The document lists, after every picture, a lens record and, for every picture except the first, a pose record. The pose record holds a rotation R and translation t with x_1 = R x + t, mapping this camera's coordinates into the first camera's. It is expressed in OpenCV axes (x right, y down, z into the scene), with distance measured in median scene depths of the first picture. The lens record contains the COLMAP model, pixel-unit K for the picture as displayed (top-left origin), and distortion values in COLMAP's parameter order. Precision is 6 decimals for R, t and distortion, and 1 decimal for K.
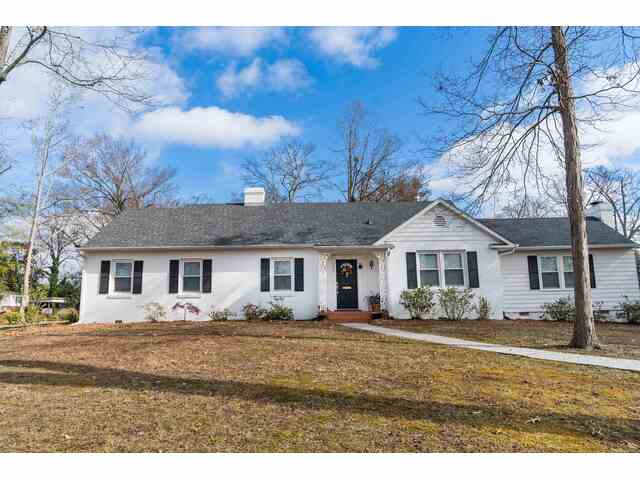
lens RADIAL K [[437.8, 0, 320.0], [0, 437.8, 240.0], [0, 0, 1]] dist [-0.004480, 0.000983]
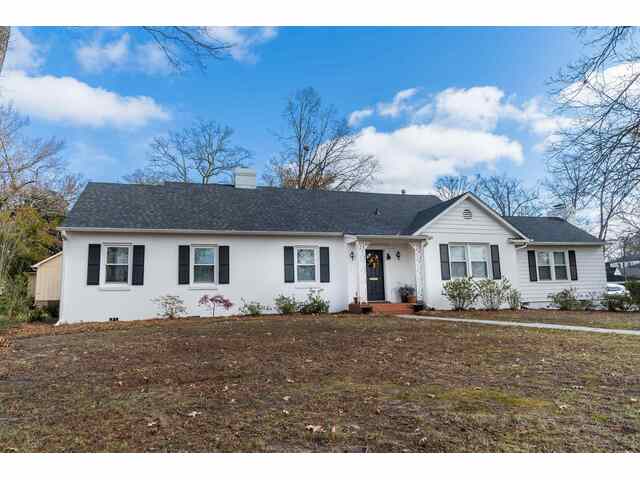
lens RADIAL K [[434.3, 0, 318.0], [0, 434.3, 239.6], [0, 0, 1]] dist [-0.005873, 0.000522]
pose [[0.957520, 0.030739, 0.286724, -0.354777], [-0.034692, 0.999360, 0.008714, 0.019349], [-0.286273, -0.018291, 0.957974, 0.126210]]
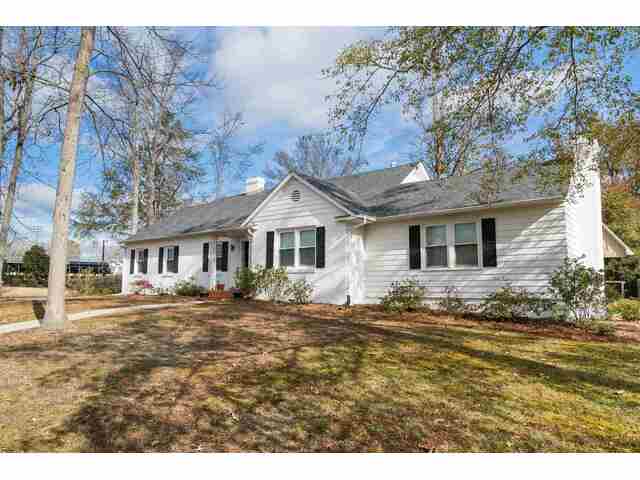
lens RADIAL K [[434.3, 0, 318.0], [0, 434.3, 239.6], [0, 0, 1]] dist [-0.005873, 0.000522]
pose [[0.790938, -0.046800, -0.610104, 0.873718], [0.083057, 0.996054, 0.031269, 0.023853], [0.606233, -0.075405, 0.791704, 0.299464]]
